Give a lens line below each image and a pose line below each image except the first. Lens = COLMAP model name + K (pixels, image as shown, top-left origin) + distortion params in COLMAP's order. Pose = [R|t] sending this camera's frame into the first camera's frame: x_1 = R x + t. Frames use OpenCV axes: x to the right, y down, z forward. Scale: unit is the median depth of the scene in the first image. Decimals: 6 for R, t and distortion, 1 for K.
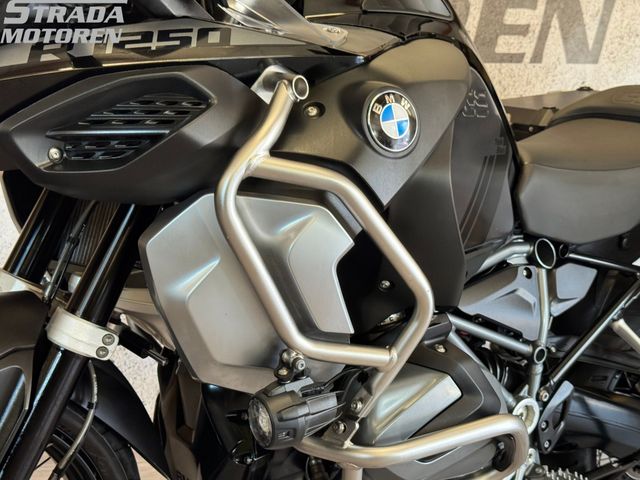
lens RADIAL K [[961.7, 0, 320.0], [0, 961.7, 240.0], [0, 0, 1]] dist [0.173310, -0.365036]
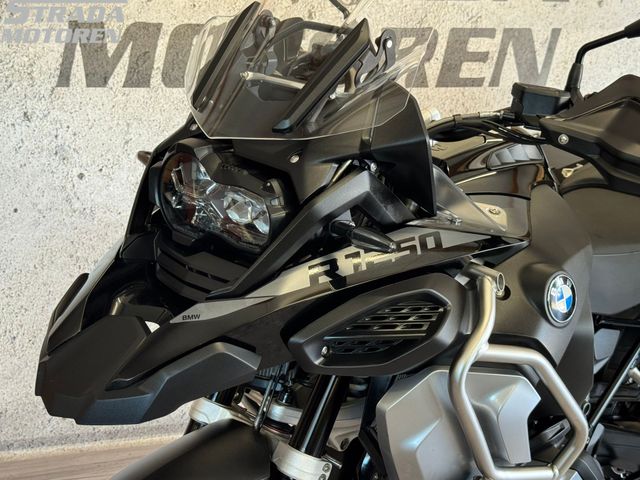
lens RADIAL K [[961.7, 0, 320.0], [0, 961.7, 240.0], [0, 0, 1]] dist [0.173310, -0.365036]
pose [[0.985478, -0.034698, 0.166219, -0.308937], [0.017879, 0.994661, 0.101633, -0.230103], [-0.168858, -0.097185, 0.980837, -0.138619]]
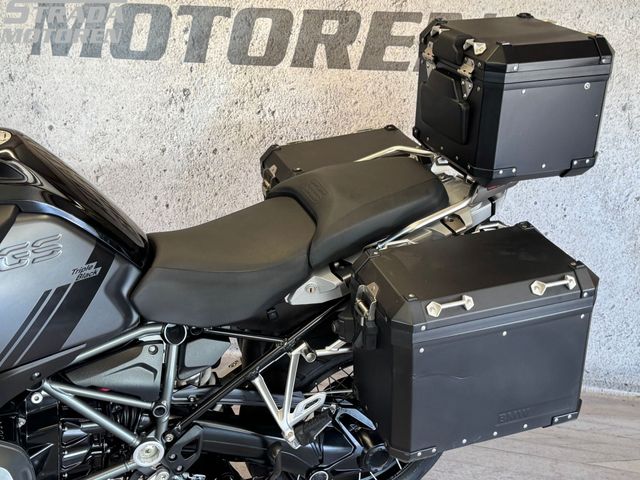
lens RADIAL K [[799.1, 0, 320.0], [0, 799.1, 240.0], [0, 0, 1]] dist [0.202863, -0.531385]
pose [[0.959632, 0.095430, -0.264575, 0.707176], [-0.037237, 0.975506, 0.216798, -0.353922], [0.278784, -0.198194, 0.939680, 0.085796]]
